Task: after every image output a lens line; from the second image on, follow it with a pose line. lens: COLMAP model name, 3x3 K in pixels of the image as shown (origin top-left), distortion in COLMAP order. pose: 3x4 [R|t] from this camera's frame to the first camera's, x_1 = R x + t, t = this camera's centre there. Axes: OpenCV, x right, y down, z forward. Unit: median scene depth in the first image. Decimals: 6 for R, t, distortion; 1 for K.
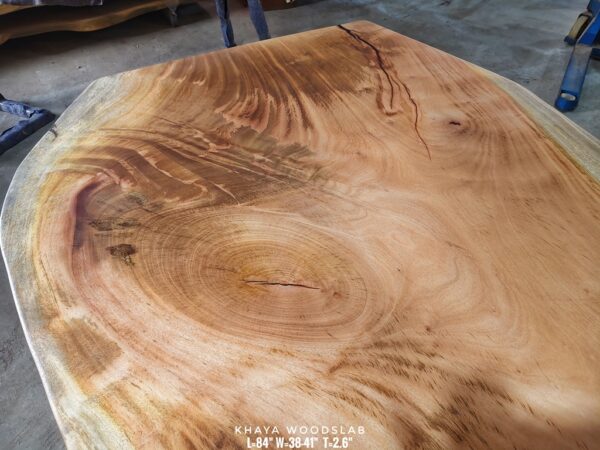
lens RADIAL K [[417.6, 0, 303.6], [0, 417.6, 226.2], [0, 0, 1]] dist [0.020729, -0.034203]
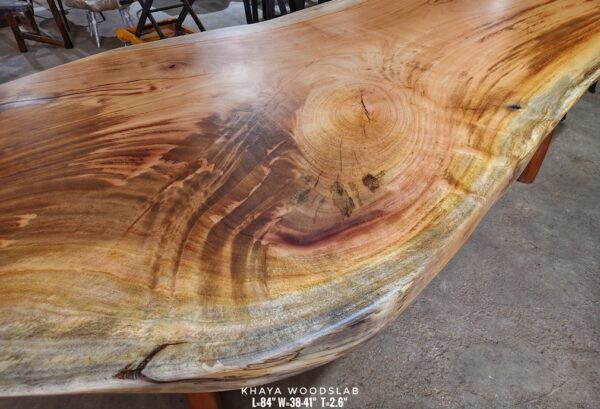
lens RADIAL K [[416.6, 0, 305.4], [0, 416.6, 194.3], [0, 0, 1]] dist [0.027118, -0.031926]
pose [[-0.193631, -0.599932, 0.776266, -1.028333], [0.730596, 0.439907, 0.522218, -0.497700], [-0.654780, 0.668254, 0.353128, 0.635095]]
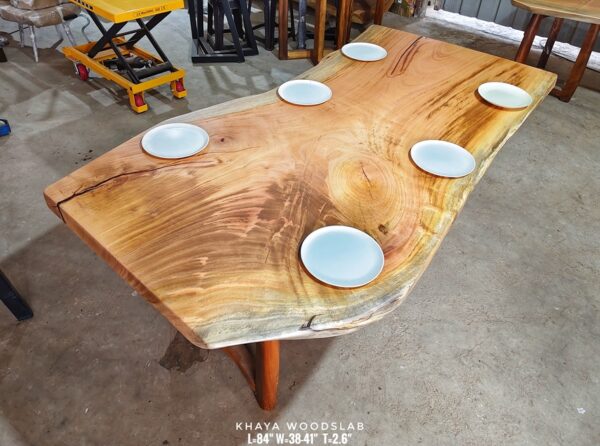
lens RADIAL K [[464.8, 0, 300.6], [0, 464.8, 216.9], [0, 0, 1]] dist [0.040266, -0.004016]
pose [[-0.345507, -0.628703, 0.696676, -1.468649], [0.638269, 0.386786, 0.665589, -1.362992], [-0.687922, 0.674633, 0.267644, 0.543861]]
